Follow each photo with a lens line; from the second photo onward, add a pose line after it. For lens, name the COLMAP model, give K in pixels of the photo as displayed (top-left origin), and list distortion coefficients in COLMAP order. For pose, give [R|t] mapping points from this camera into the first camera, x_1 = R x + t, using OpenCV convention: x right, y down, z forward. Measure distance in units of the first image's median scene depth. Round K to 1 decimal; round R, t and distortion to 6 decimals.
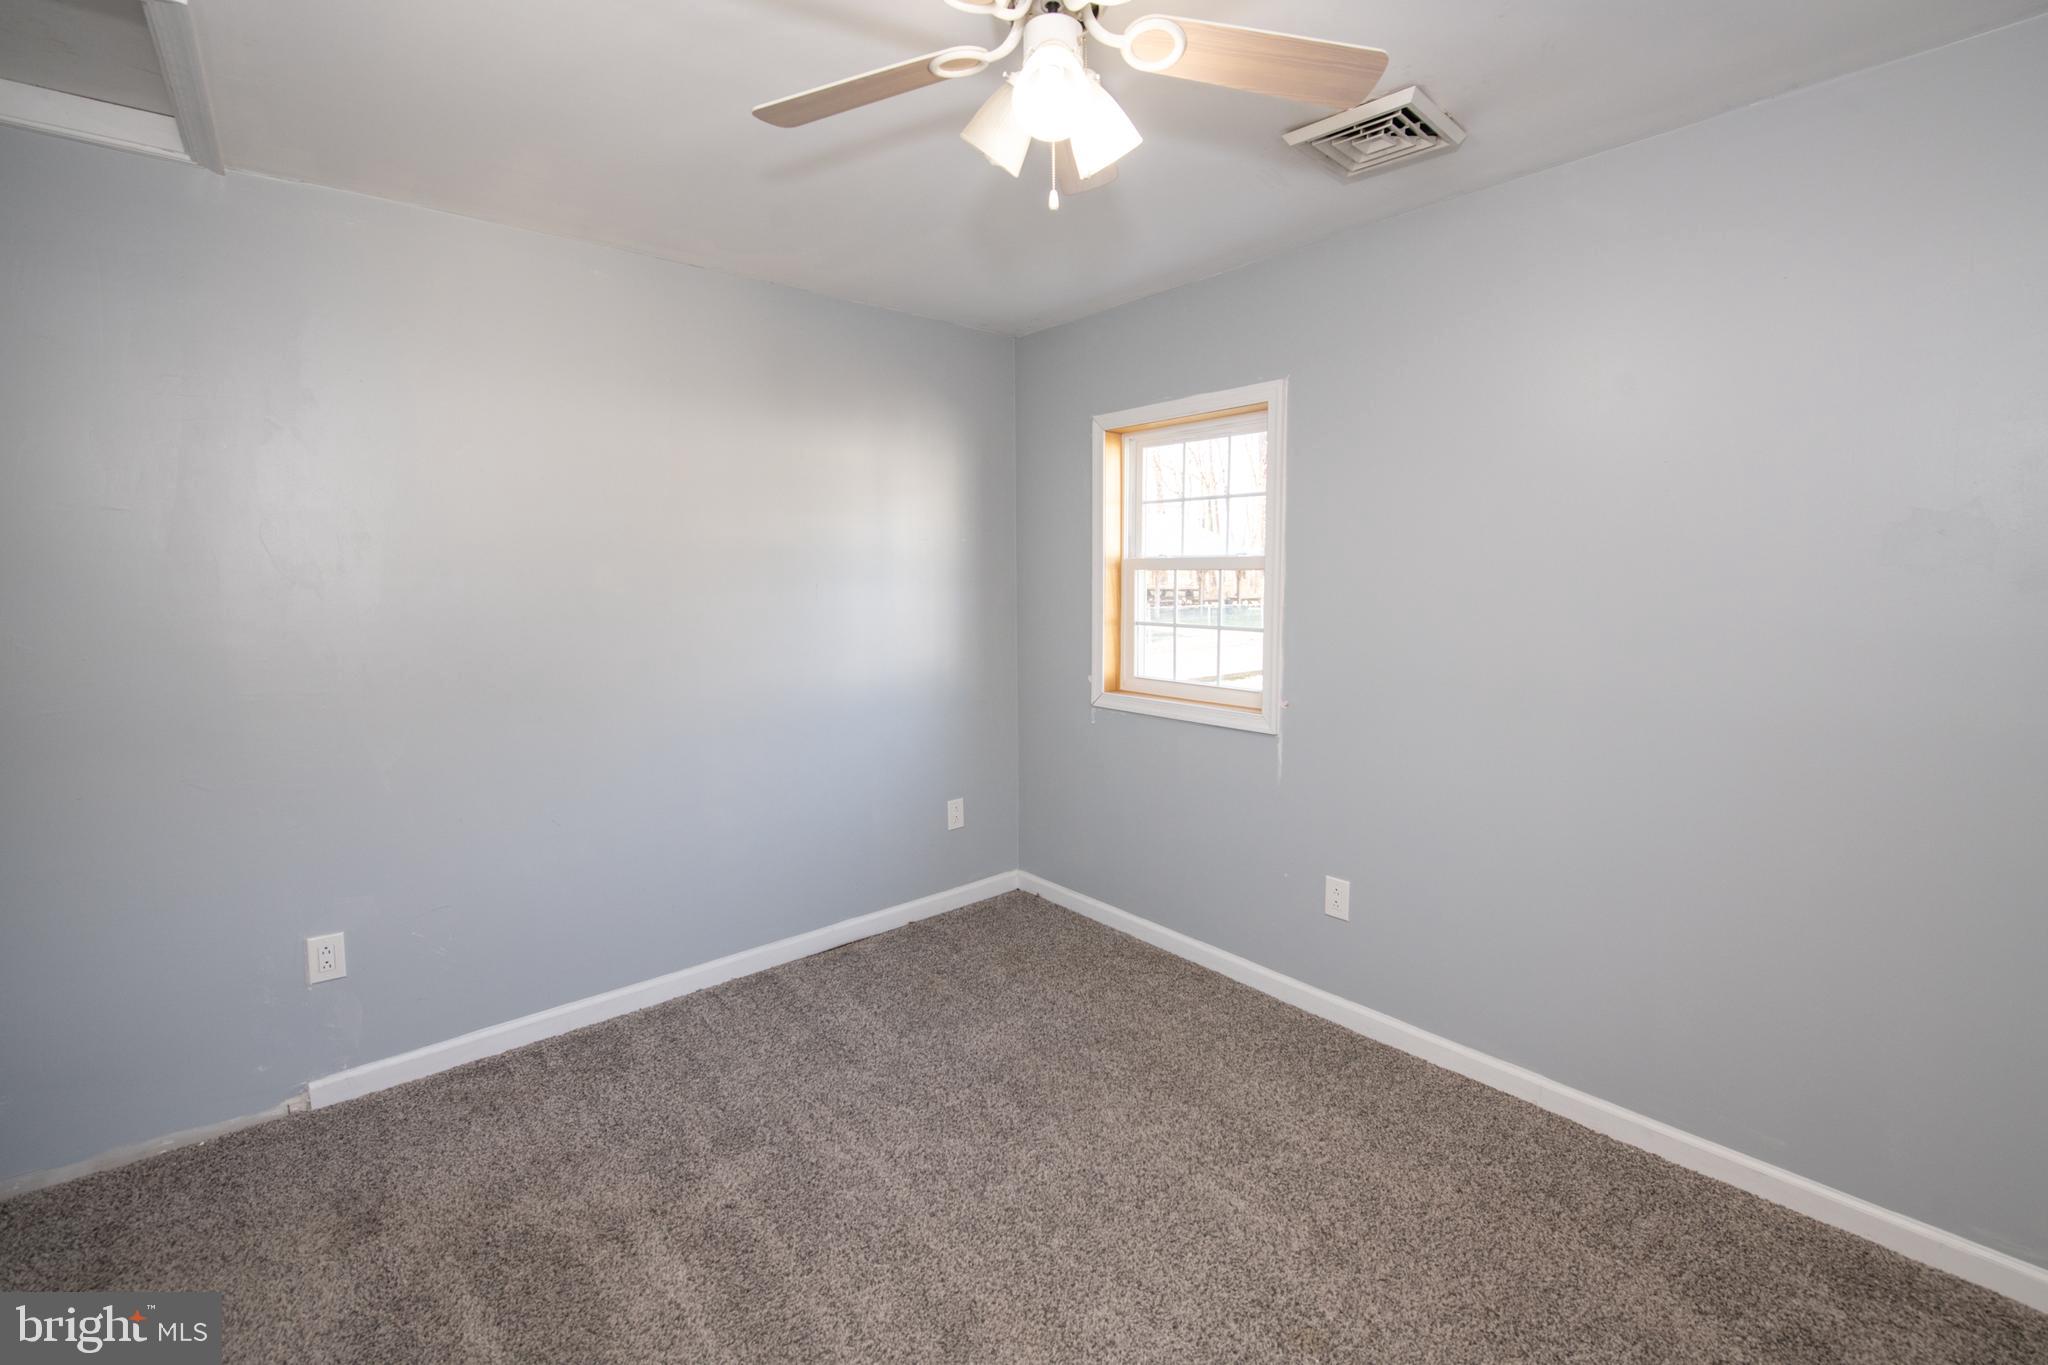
lens RADIAL K [[888.7, 0, 1029.3], [0, 888.7, 638.6], [0, 0, 1]] dist [-0.015410, -0.002438]
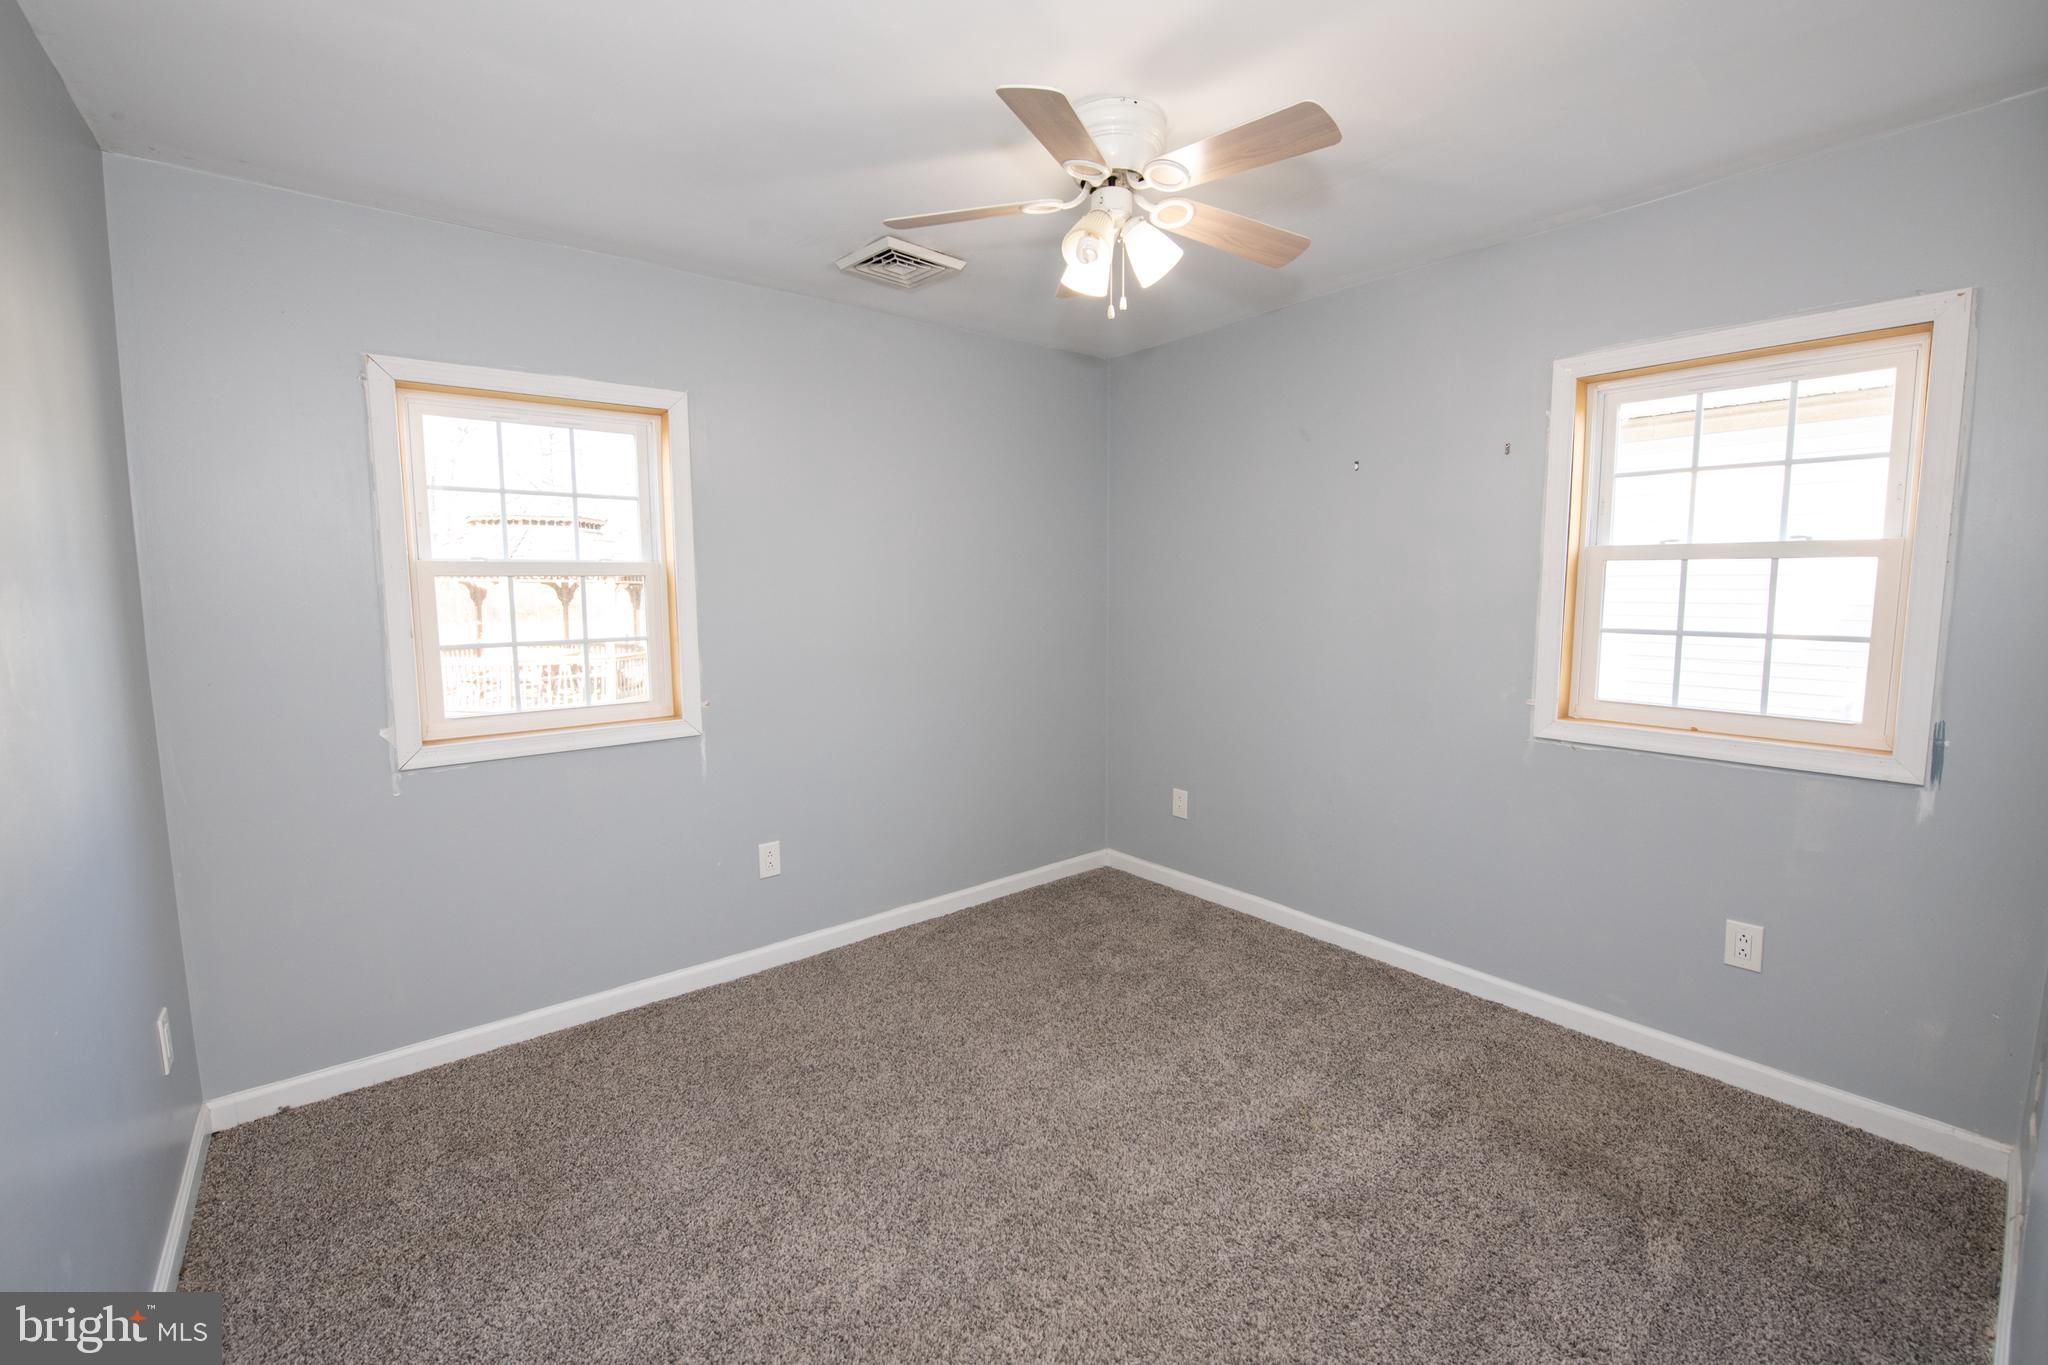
lens RADIAL K [[875.7, 0, 1028.6], [0, 875.7, 648.8], [0, 0, 1]] dist [-0.014957, -0.002911]
pose [[-0.000284, -0.076398, 0.997077, -0.731703], [0.083637, 0.993582, 0.076154, -0.037428], [-0.996496, 0.083414, 0.006107, 0.602168]]
